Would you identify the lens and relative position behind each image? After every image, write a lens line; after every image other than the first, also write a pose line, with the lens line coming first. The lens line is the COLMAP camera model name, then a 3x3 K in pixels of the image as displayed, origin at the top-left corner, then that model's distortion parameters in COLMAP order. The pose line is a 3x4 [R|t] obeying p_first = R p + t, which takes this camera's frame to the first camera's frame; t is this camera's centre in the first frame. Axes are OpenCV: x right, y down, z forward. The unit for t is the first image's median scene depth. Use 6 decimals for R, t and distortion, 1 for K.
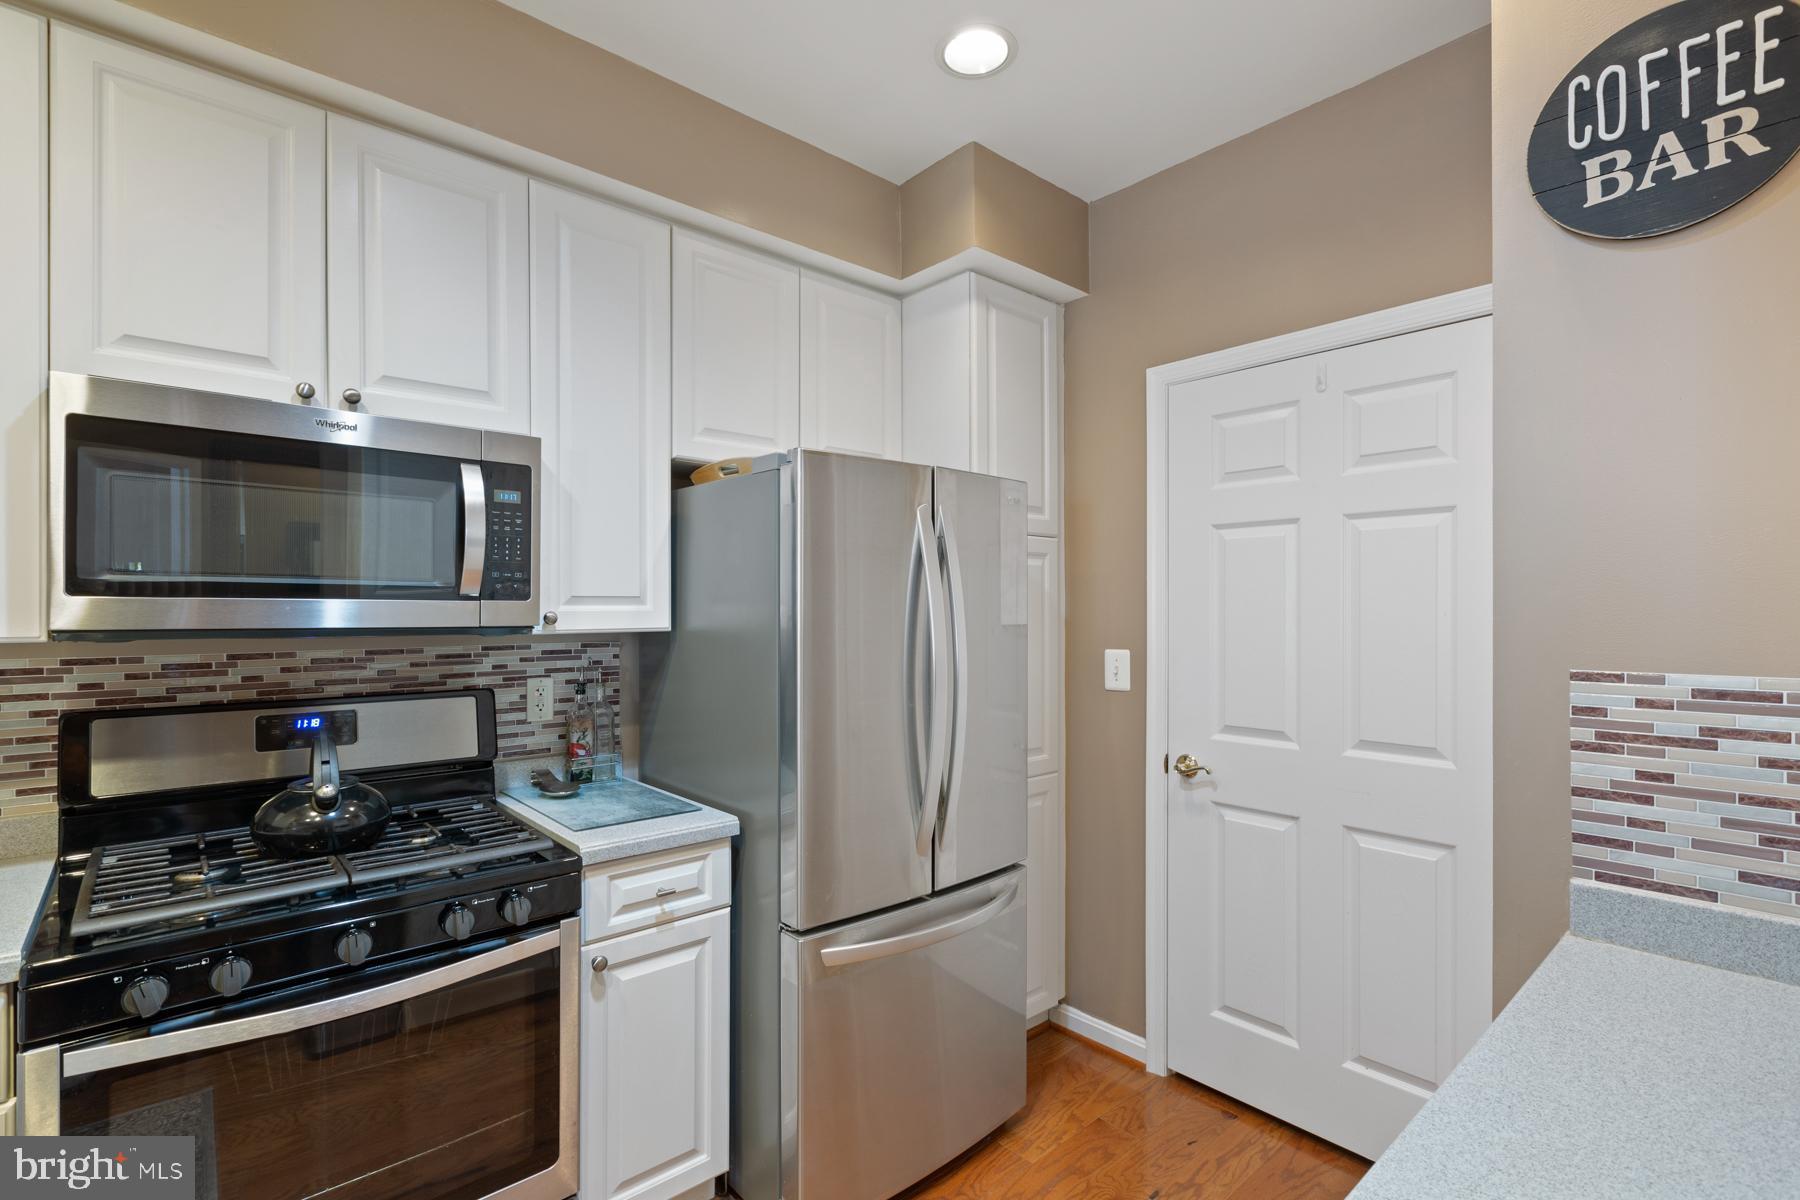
lens RADIAL K [[828.3, 0, 893.8], [0, 828.3, 608.2], [0, 0, 1]] dist [0.001217, -0.000248]
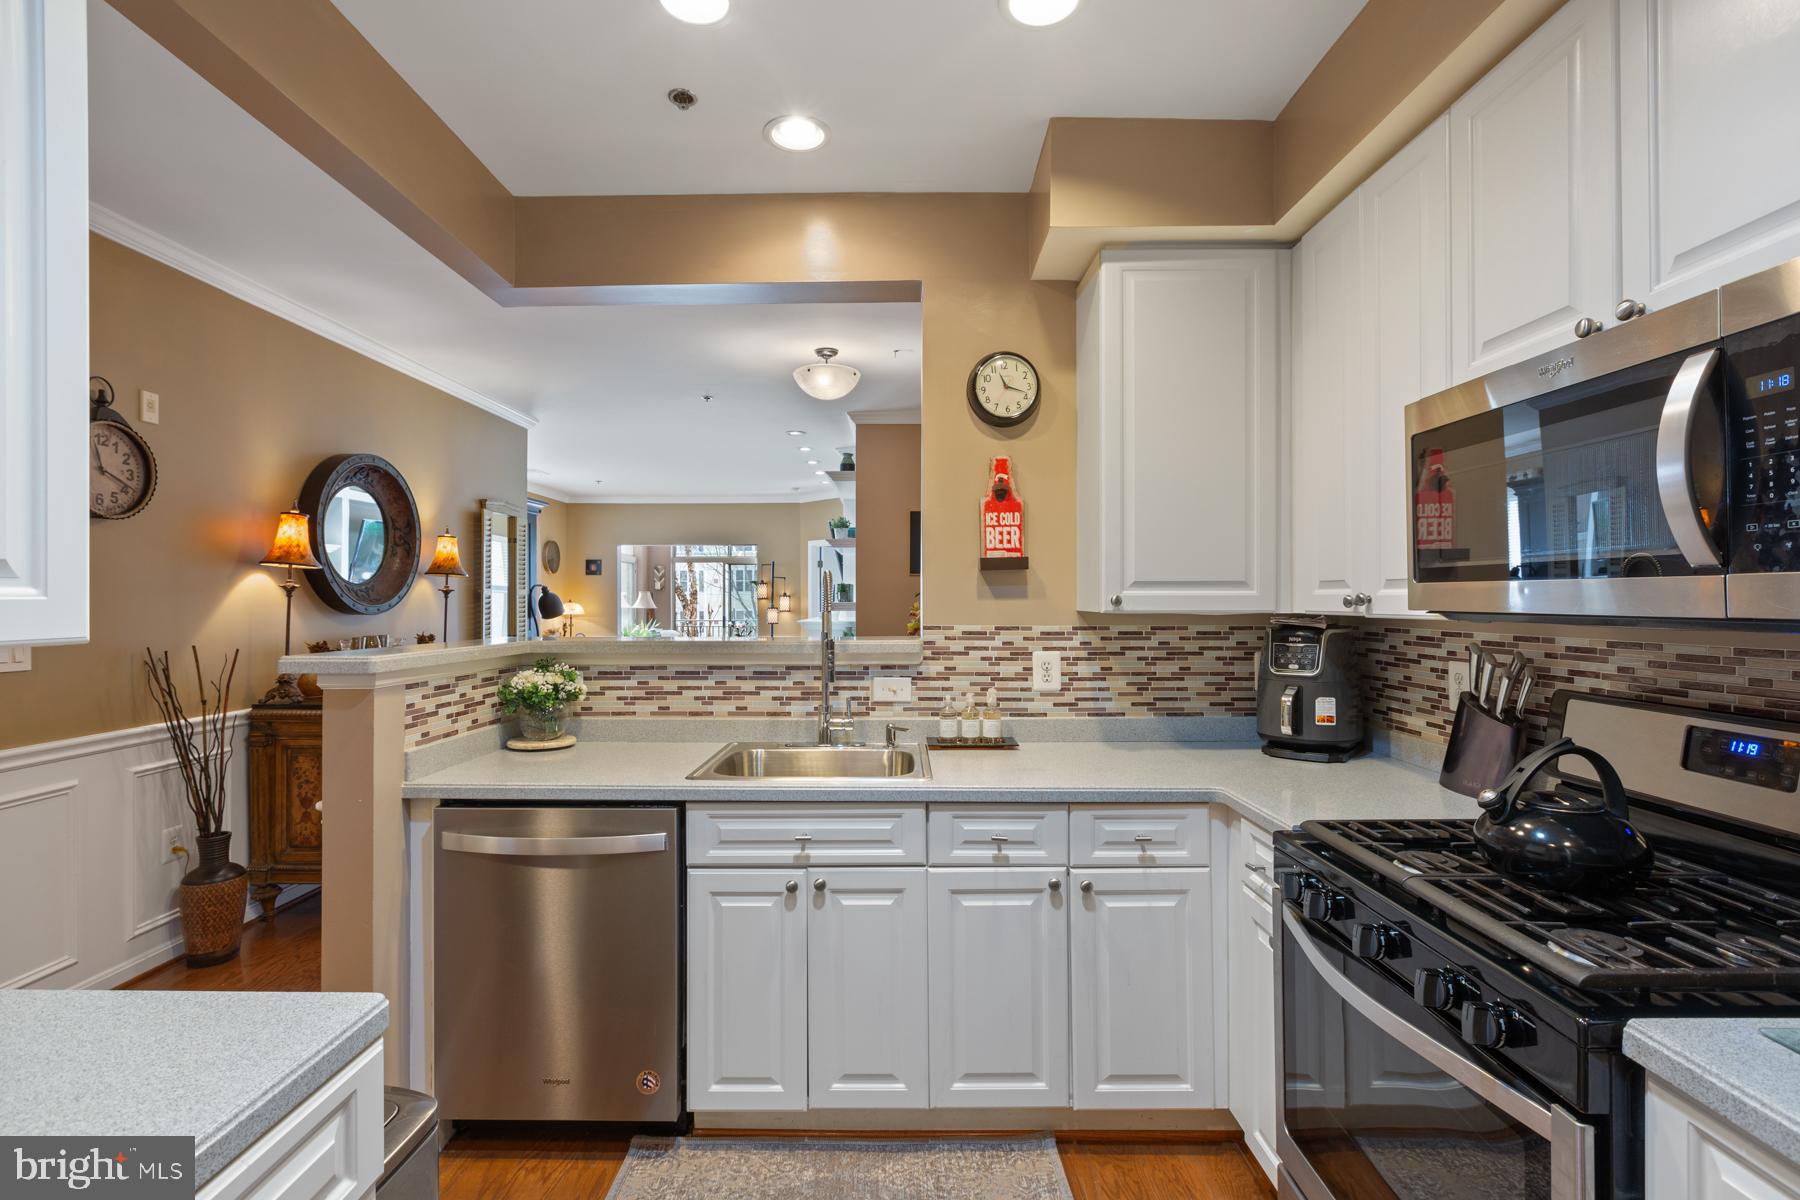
lens RADIAL K [[828.3, 0, 893.8], [0, 828.3, 608.2], [0, 0, 1]] dist [0.001217, -0.000248]
pose [[-0.674636, 0.010076, -0.738082, 0.358232], [0.004755, 0.999945, 0.009305, 0.006612], [0.738136, 0.002768, -0.674647, 1.019947]]
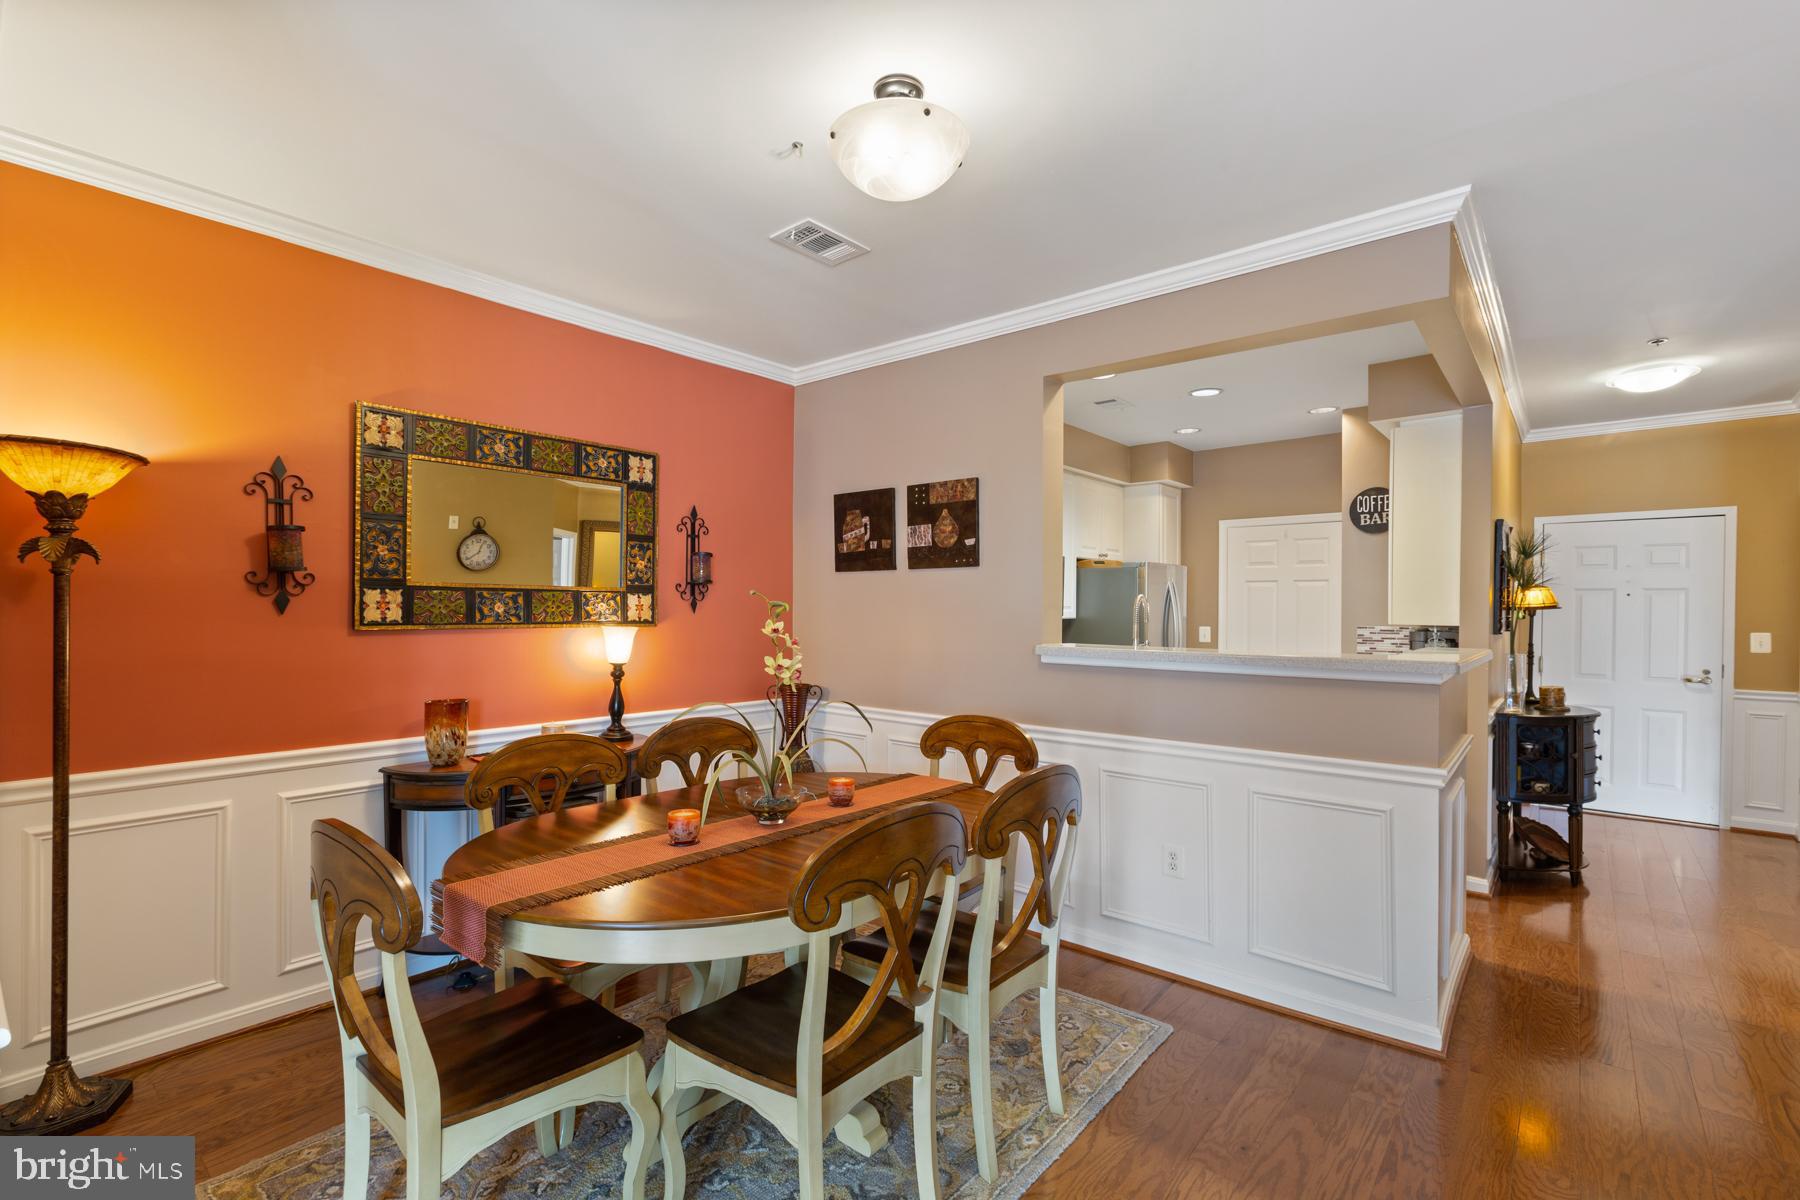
lens RADIAL K [[810.1, 0, 890.0], [0, 810.1, 608.2], [0, 0, 1]] dist [0.002033, 0.000267]
pose [[0.991027, 0.006116, 0.133519, -1.637567], [-0.006569, 0.999974, 0.002953, -0.014111], [-0.133497, -0.003804, 0.991042, -2.165683]]
